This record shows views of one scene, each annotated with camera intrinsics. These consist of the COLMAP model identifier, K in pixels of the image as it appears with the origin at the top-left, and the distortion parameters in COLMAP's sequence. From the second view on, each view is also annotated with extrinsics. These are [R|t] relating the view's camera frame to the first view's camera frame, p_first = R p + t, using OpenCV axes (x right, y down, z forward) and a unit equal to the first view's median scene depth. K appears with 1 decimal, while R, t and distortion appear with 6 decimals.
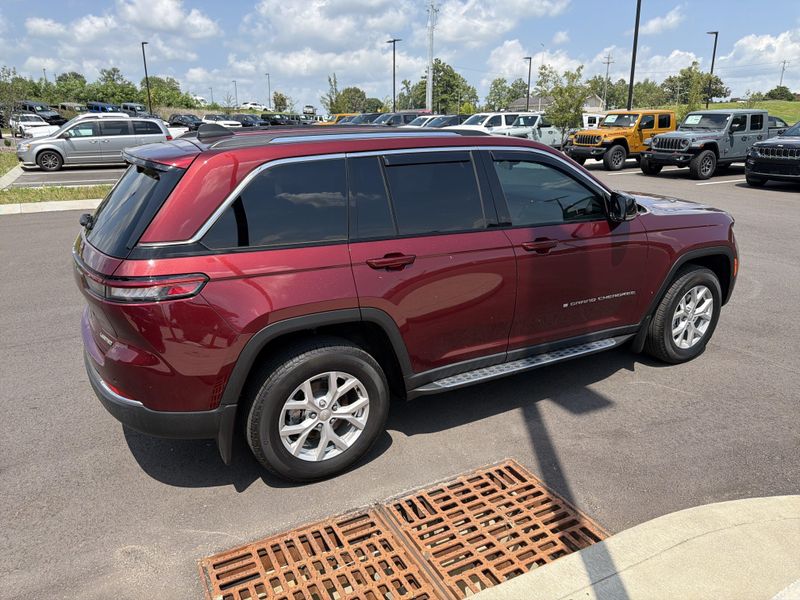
lens RADIAL K [[568.0, 0, 403.2], [0, 568.0, 302.2], [0, 0, 1]] dist [0.019888, -0.026509]
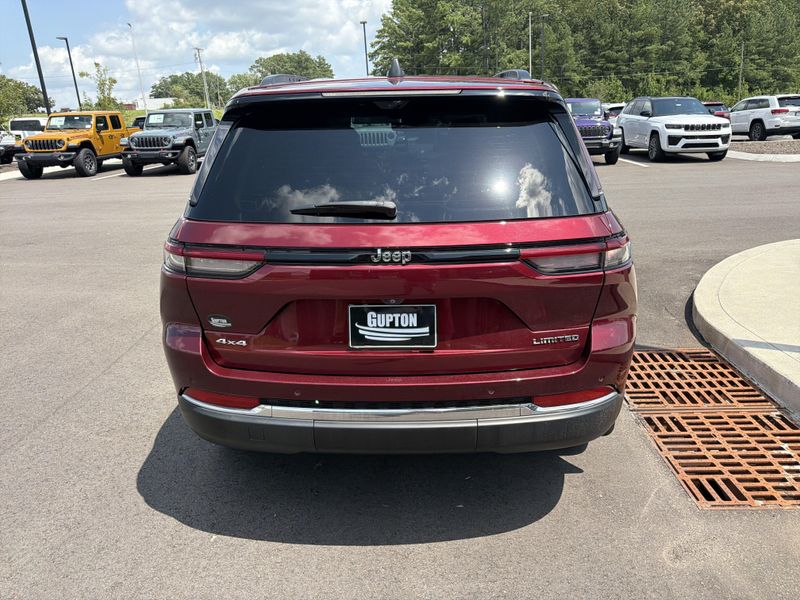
lens RADIAL K [[568.0, 0, 401.2], [0, 568.0, 298.2], [0, 0, 1]] dist [0.019888, -0.026509]
pose [[0.512750, -0.273459, 0.813823, -0.183343], [0.292856, 0.946774, 0.133619, -0.021454], [-0.807046, 0.169820, 0.565542, 0.114794]]
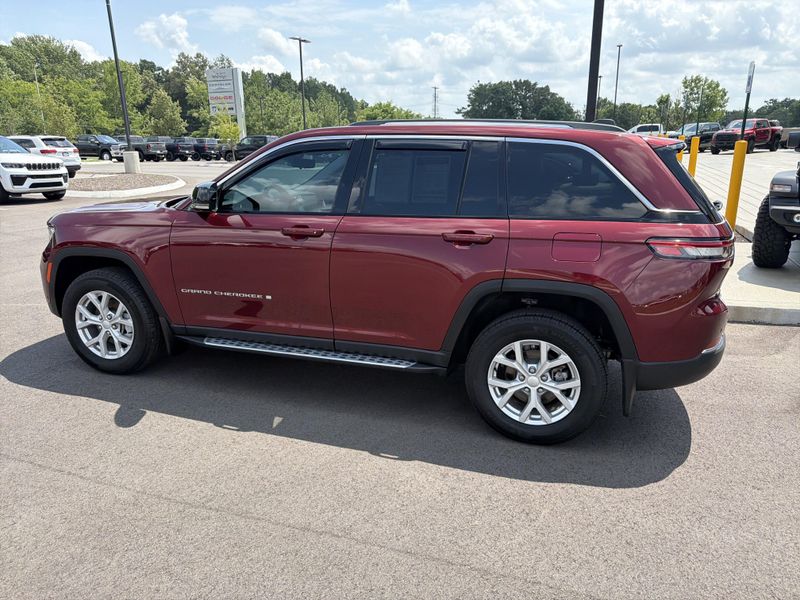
lens RADIAL K [[568.0, 0, 404.0], [0, 568.0, 306.3], [0, 0, 1]] dist [0.019888, -0.026509]
pose [[-0.677667, -0.201002, 0.707365, -0.170607], [0.221998, 0.861121, 0.457370, -0.108156], [-0.701059, 0.466978, -0.538931, 0.372884]]
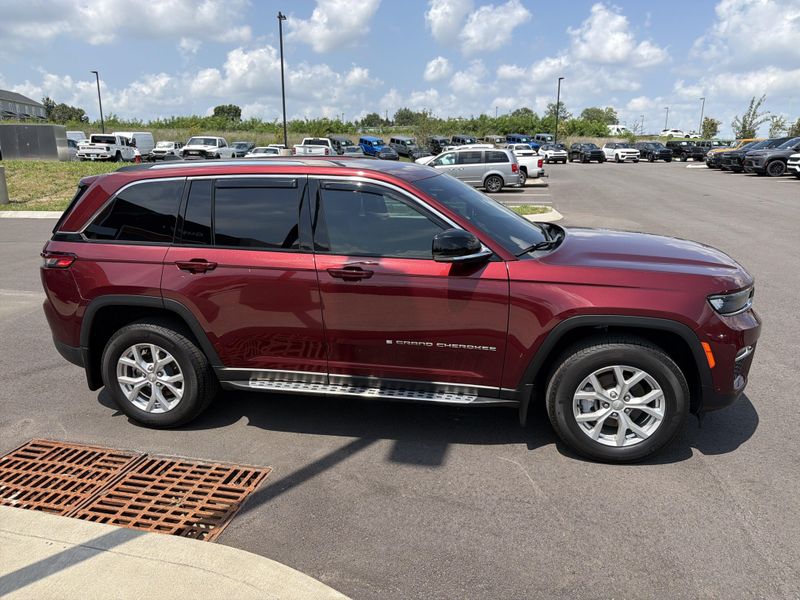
lens RADIAL K [[568.0, 0, 400.0], [0, 568.0, 296.5], [0, 0, 1]] dist [0.019888, -0.026509]
pose [[0.760743, 0.152743, -0.630825, 0.183244], [-0.187105, 0.982264, 0.012198, -0.017426], [0.621500, 0.108751, 0.775830, 0.055161]]
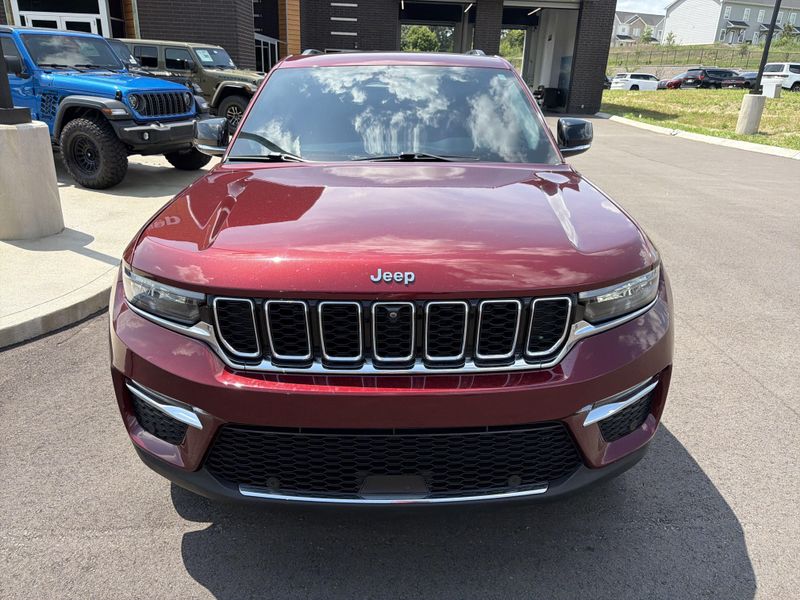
lens RADIAL K [[568.0, 0, 404.3], [0, 568.0, 297.6], [0, 0, 1]] dist [0.019888, -0.026509]
pose [[-0.477289, 0.297403, -0.826890, 0.208640], [-0.285722, 0.837336, 0.466081, -0.090065], [0.830998, 0.458716, -0.314677, 0.330765]]
